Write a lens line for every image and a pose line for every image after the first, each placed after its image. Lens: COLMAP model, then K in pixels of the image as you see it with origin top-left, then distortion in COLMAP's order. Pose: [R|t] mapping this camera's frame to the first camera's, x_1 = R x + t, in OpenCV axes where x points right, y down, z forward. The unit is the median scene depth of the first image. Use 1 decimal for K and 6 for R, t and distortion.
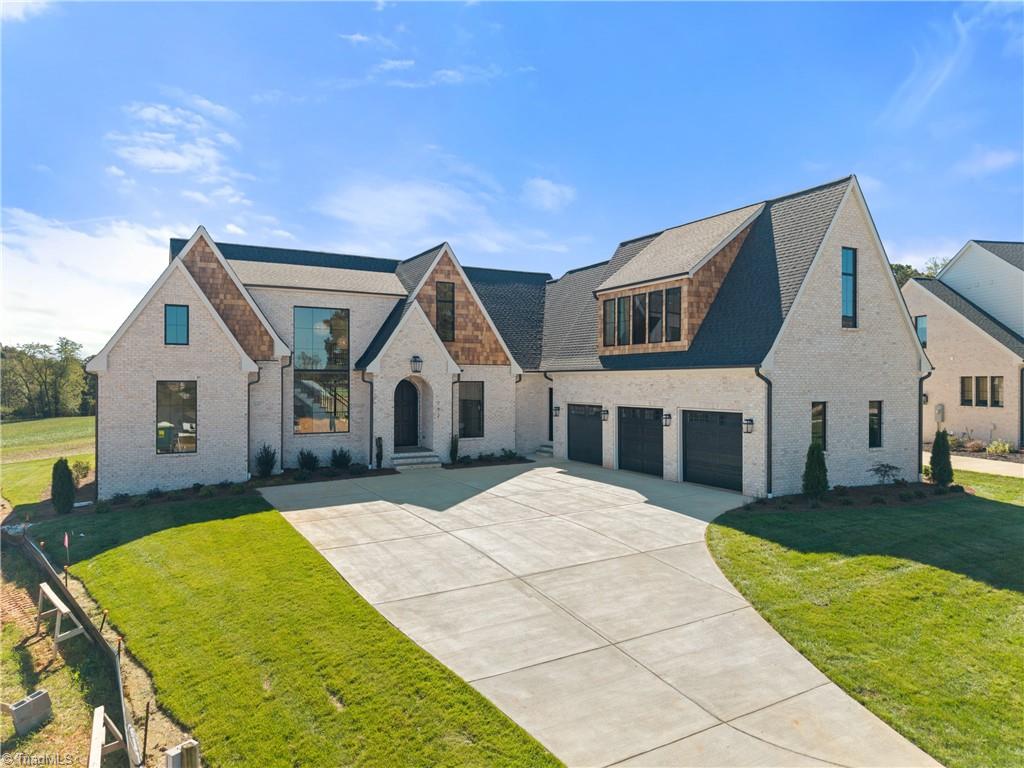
lens RADIAL K [[685.3, 0, 508.0], [0, 685.3, 383.9], [0, 0, 1]] dist [0.004248, -0.002302]
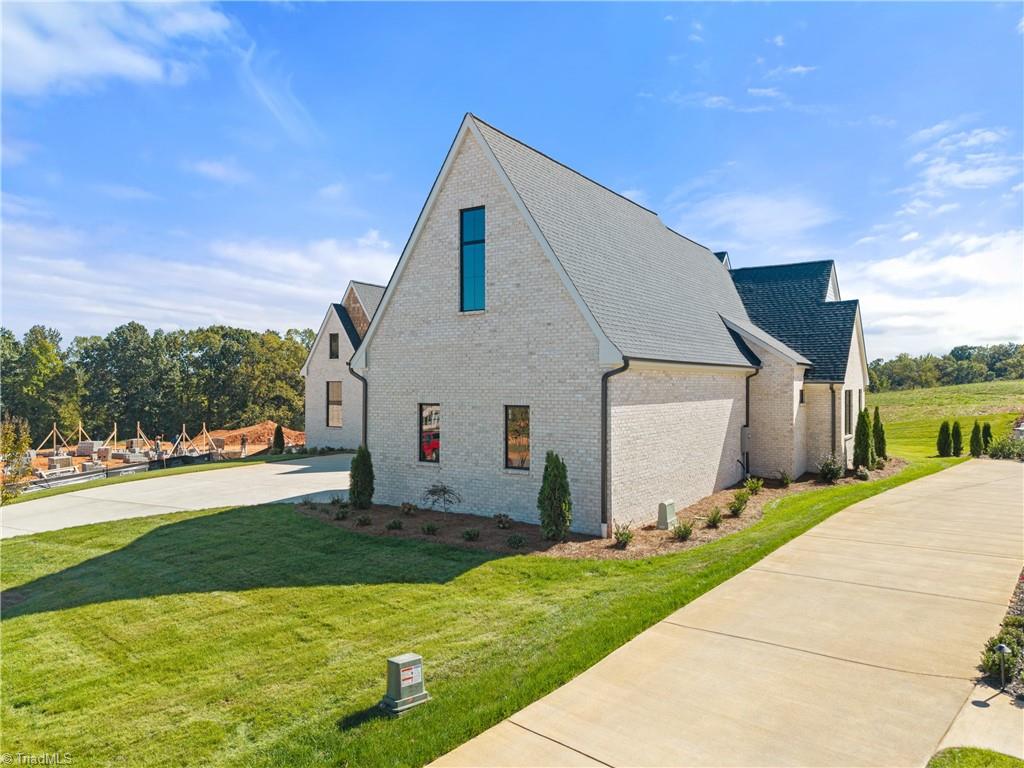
lens RADIAL K [[685.3, 0, 515.3], [0, 685.3, 384.7], [0, 0, 1]] dist [0.004248, -0.002302]
pose [[0.480337, 0.000871, -0.877084, 1.203749], [-0.002689, 0.999996, -0.000479, 0.002929], [0.877080, 0.002589, 0.480337, 0.664598]]
